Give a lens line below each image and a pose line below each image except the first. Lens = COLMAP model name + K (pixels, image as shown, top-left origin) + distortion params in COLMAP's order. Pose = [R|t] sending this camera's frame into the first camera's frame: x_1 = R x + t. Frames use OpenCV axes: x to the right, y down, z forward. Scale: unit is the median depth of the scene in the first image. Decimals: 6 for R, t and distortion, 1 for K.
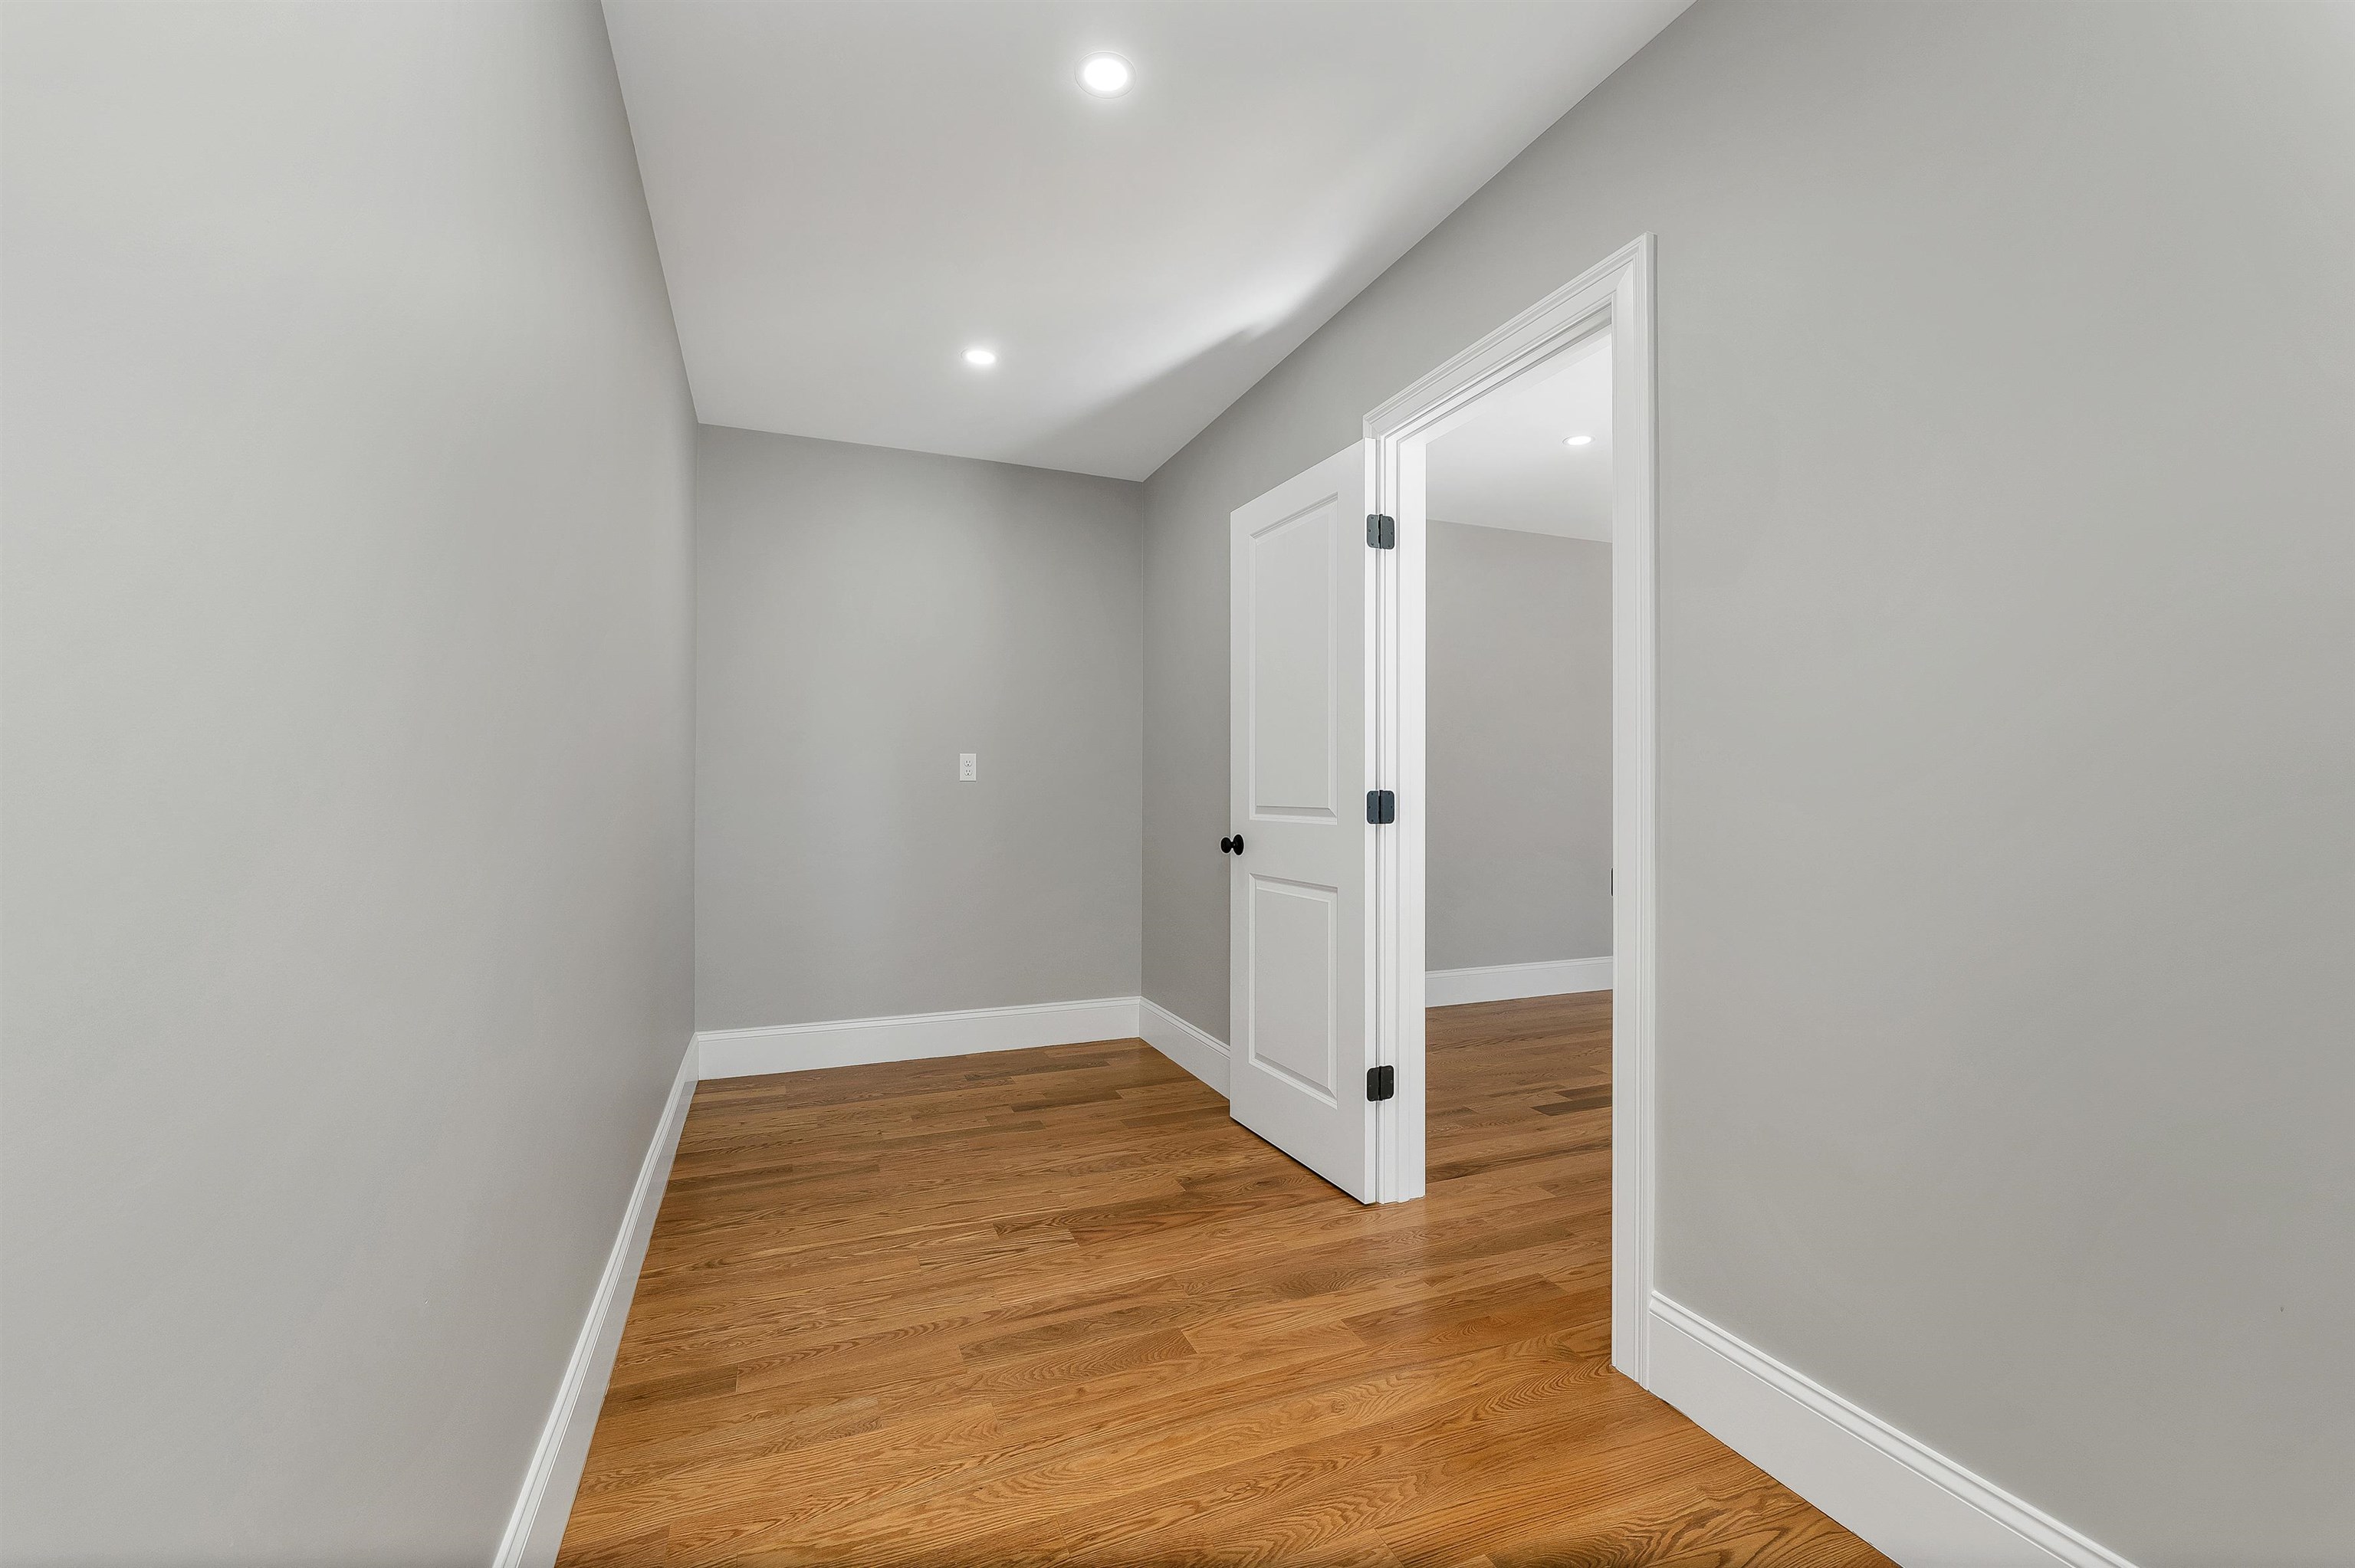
lens RADIAL K [[979.7, 0, 1160.7], [0, 979.7, 793.4], [0, 0, 1]] dist [-0.000846, 0.000130]
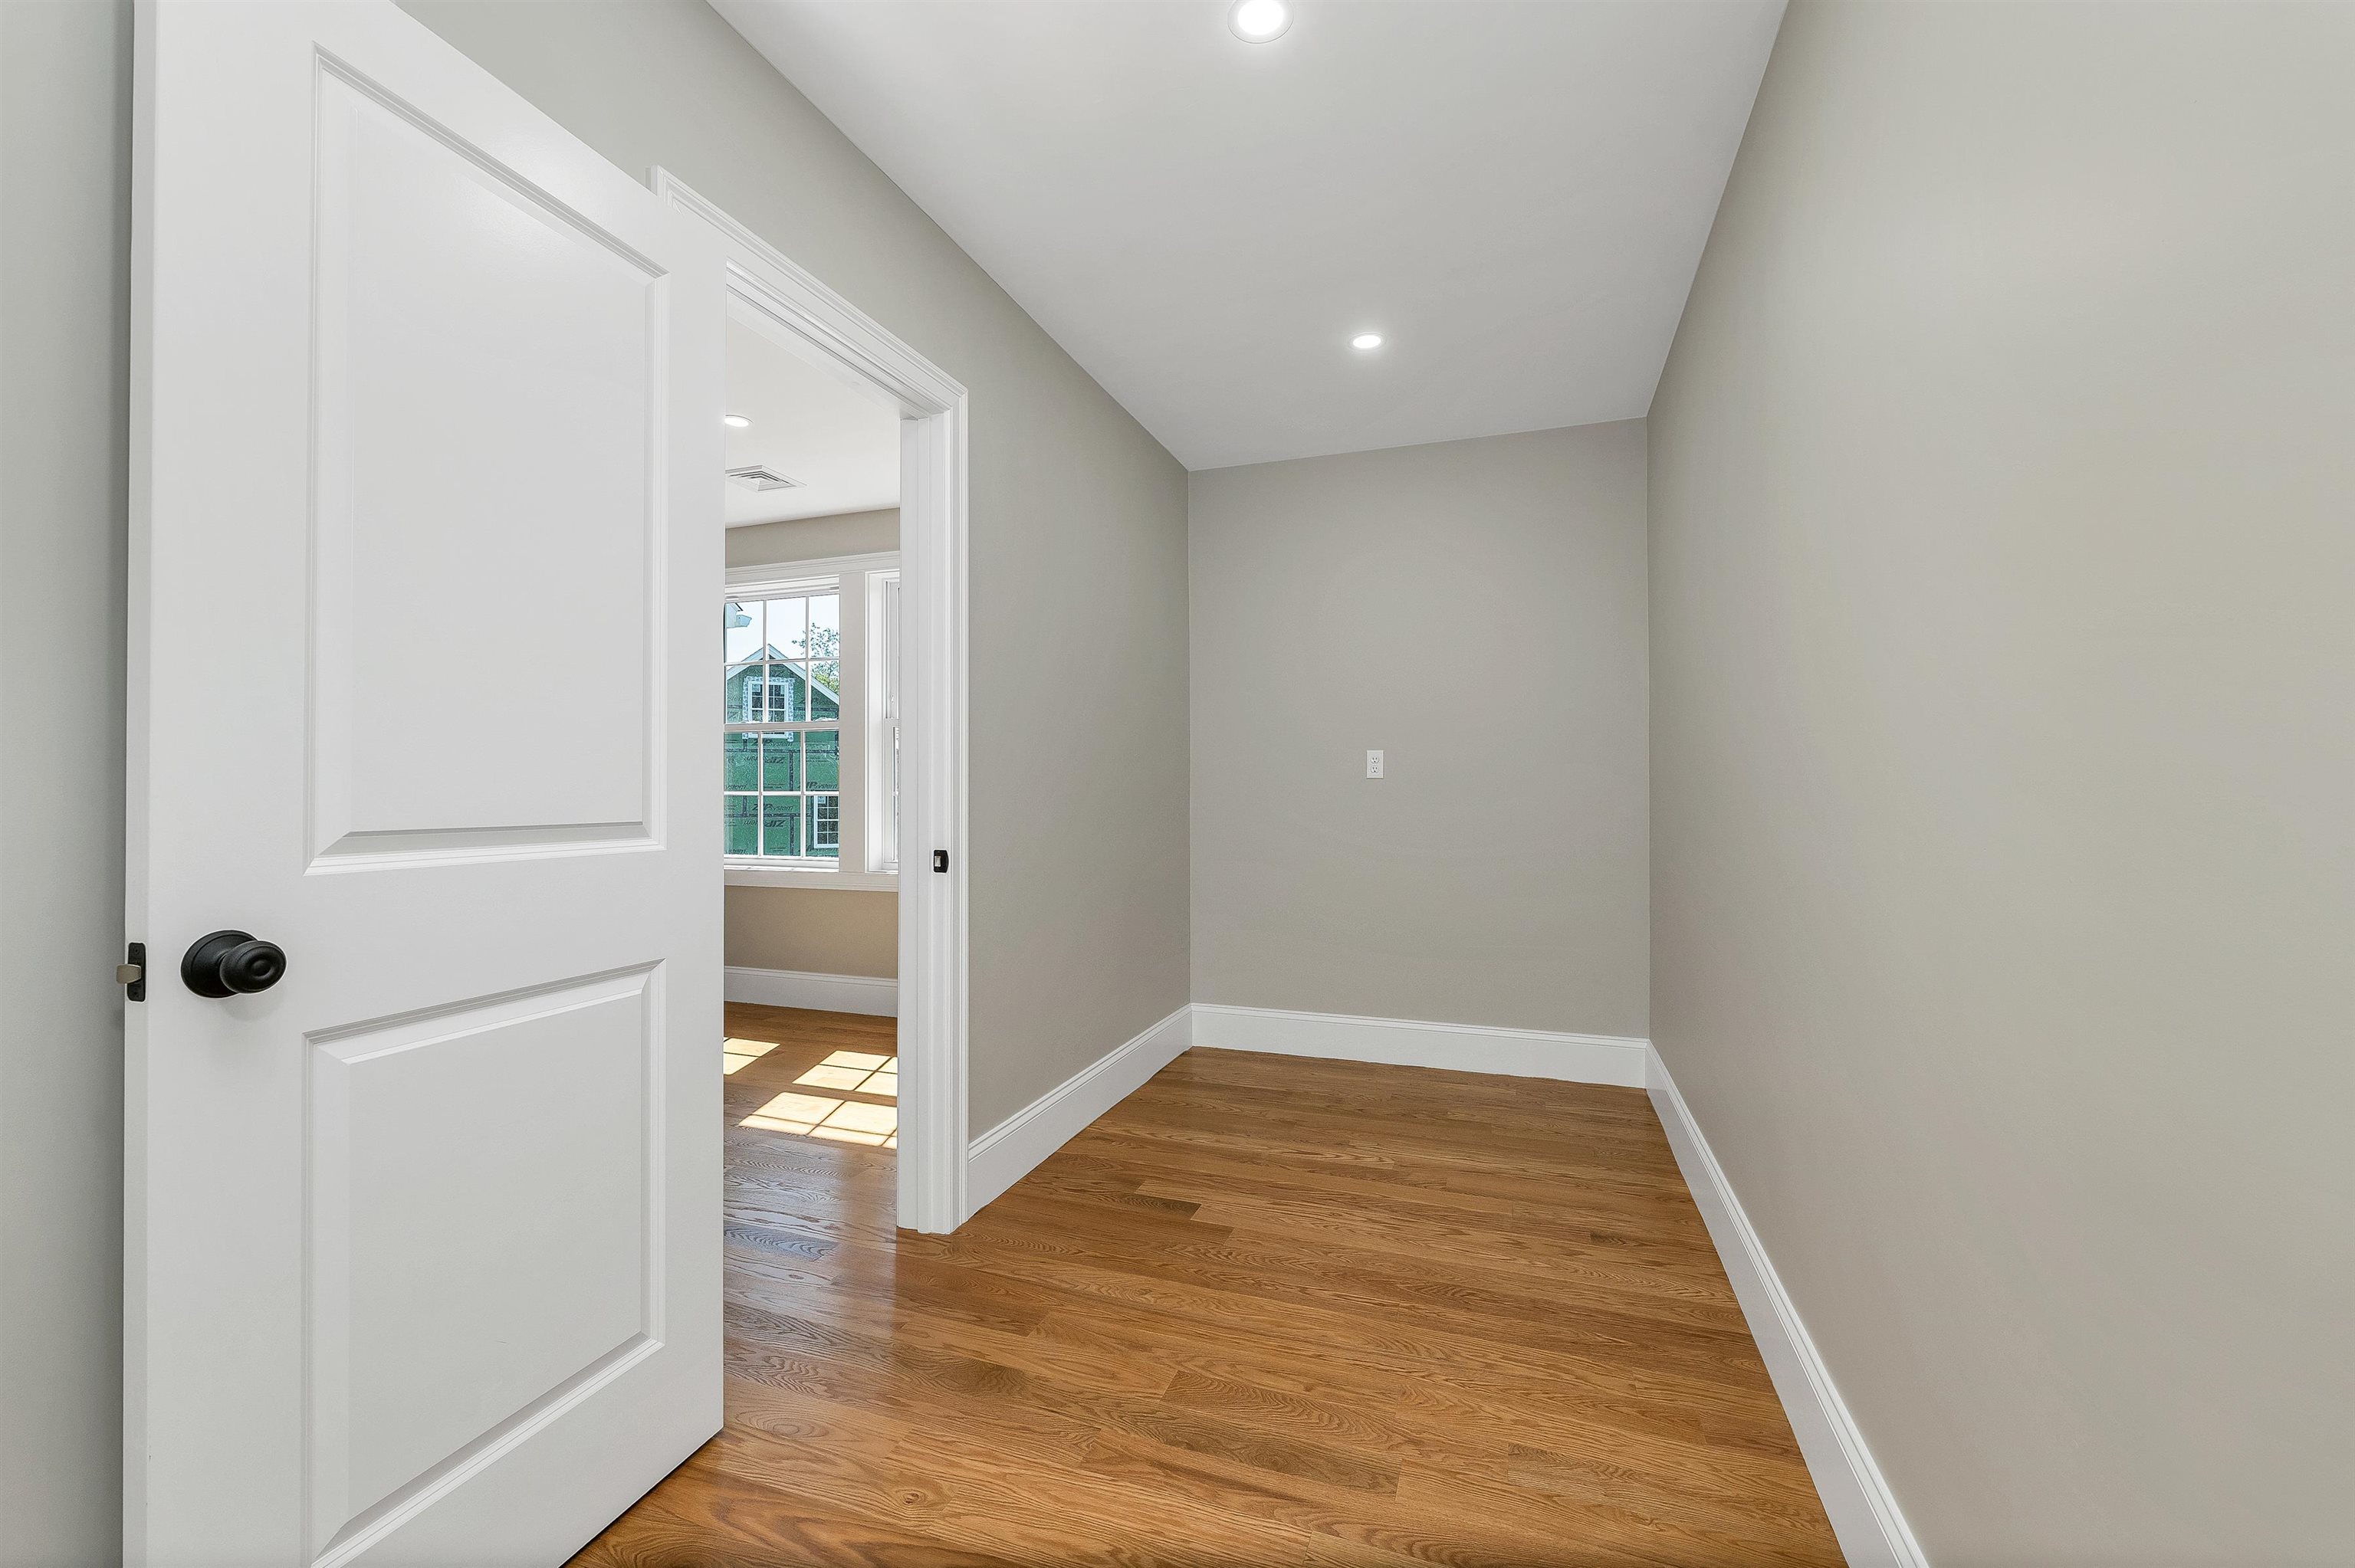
lens RADIAL K [[988.1, 0, 1172.1], [0, 988.1, 777.4], [0, 0, 1]] dist [0.000842, 0.000023]
pose [[-0.760722, 0.006499, 0.649046, -0.608200], [0.000703, 0.999958, -0.009188, -0.008434], [-0.649078, -0.006533, -0.760694, 1.780488]]
